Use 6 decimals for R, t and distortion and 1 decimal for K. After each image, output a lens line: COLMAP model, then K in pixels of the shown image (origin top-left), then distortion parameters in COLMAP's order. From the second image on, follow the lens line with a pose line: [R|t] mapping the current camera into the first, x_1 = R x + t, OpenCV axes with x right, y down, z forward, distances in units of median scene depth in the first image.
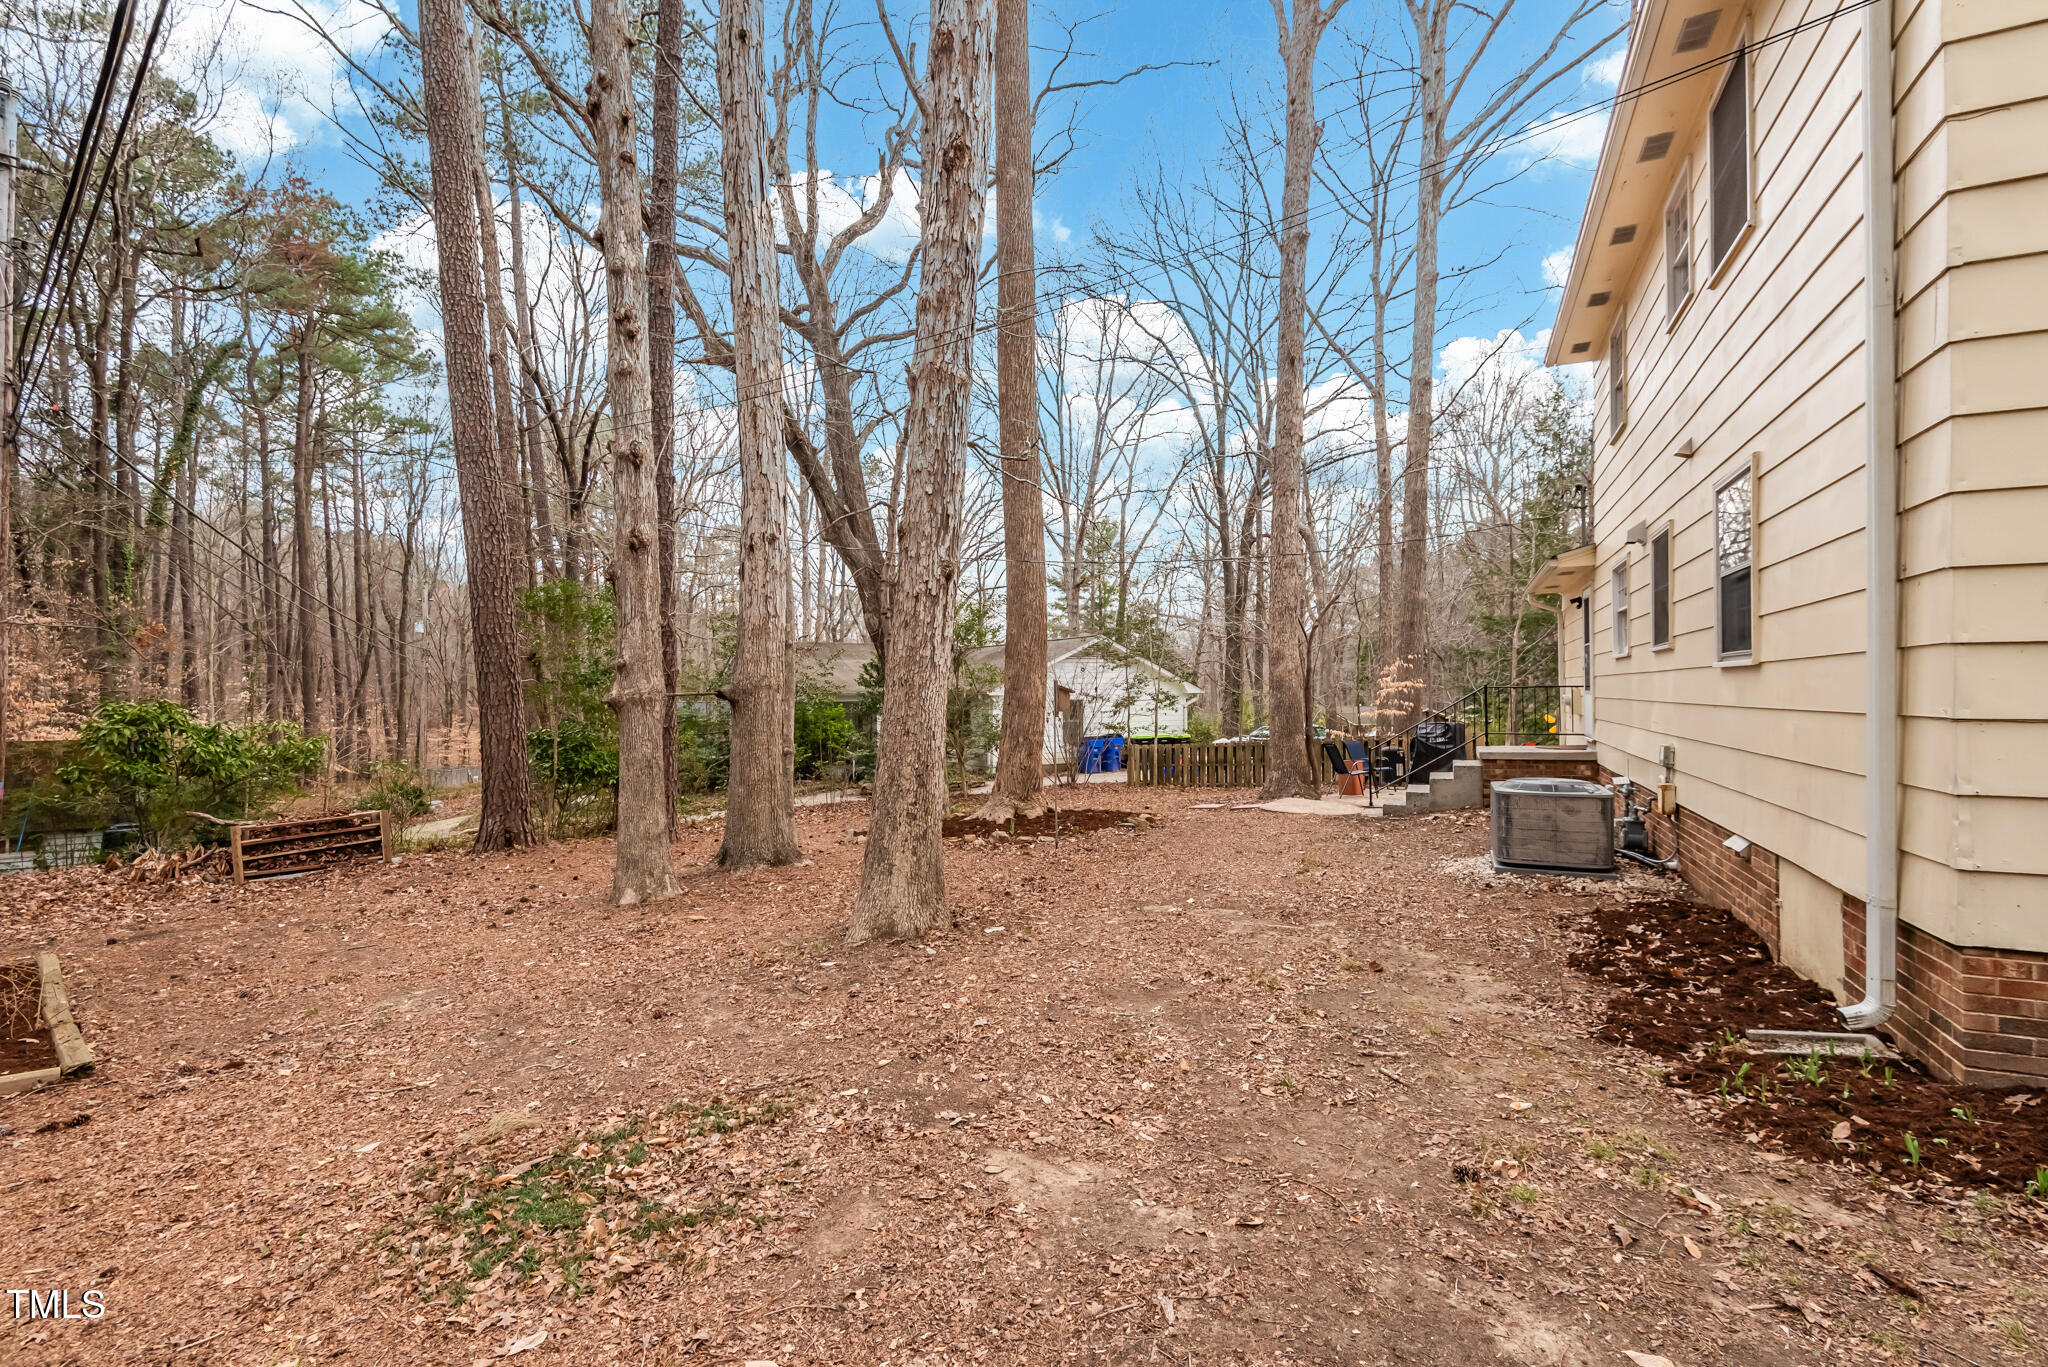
lens RADIAL K [[932.9, 0, 1021.5], [0, 932.9, 686.2], [0, 0, 1]] dist [0.001431, -0.001737]
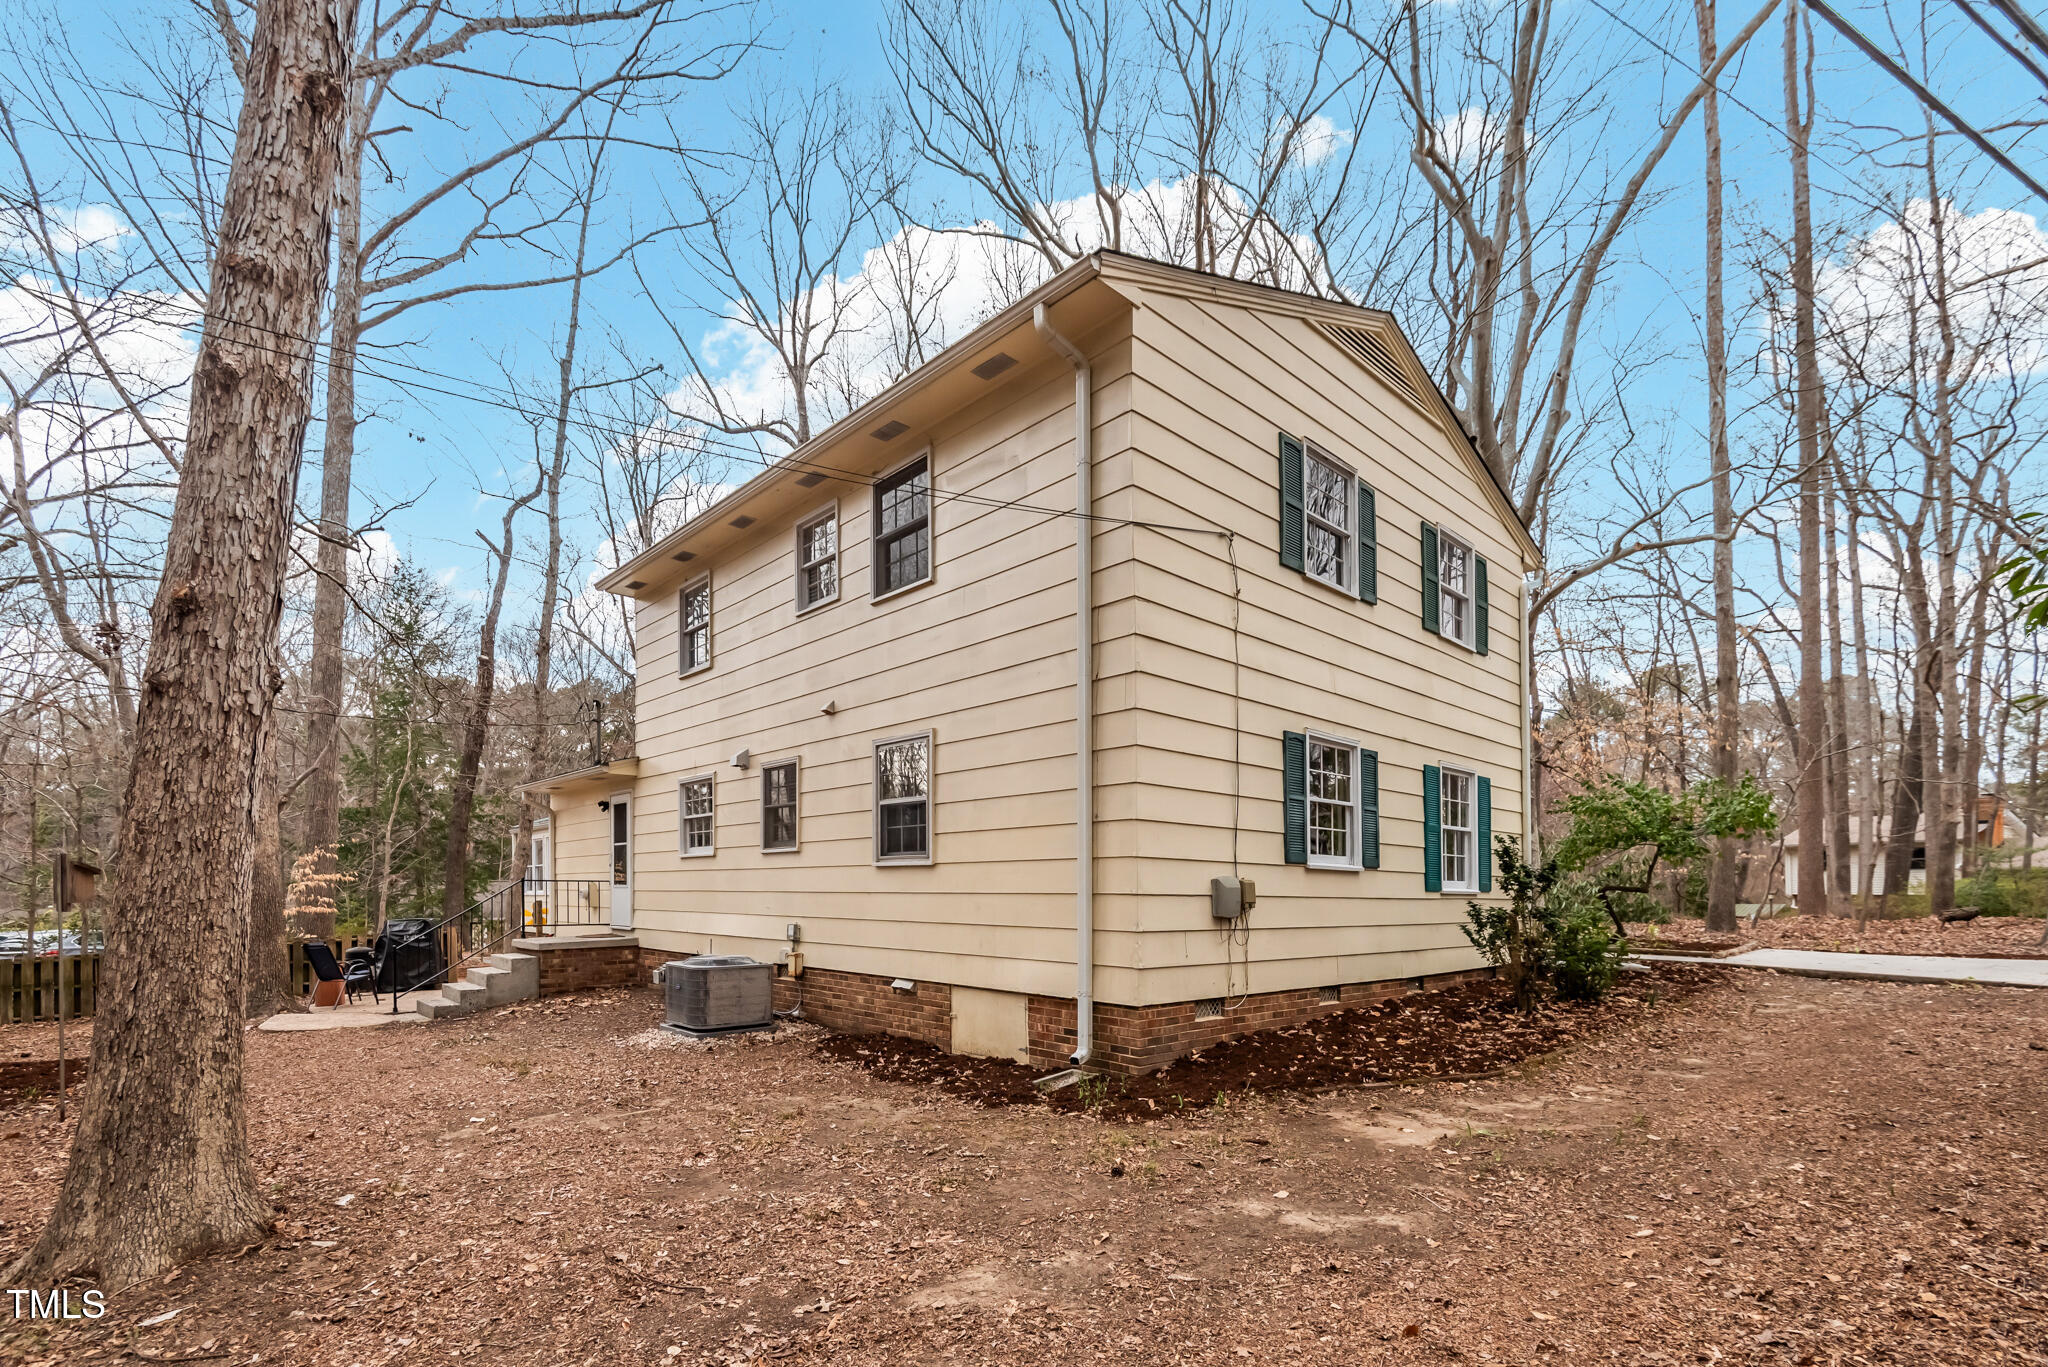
lens RADIAL K [[932.9, 0, 1007.0], [0, 932.9, 884.6], [0, 0, 1]] dist [0.001431, -0.001737]
pose [[0.374189, 0.016408, 0.927207, -0.506031], [-0.013093, 0.999837, -0.012410, 0.022926], [-0.927260, -0.007496, 0.374343, 0.265813]]
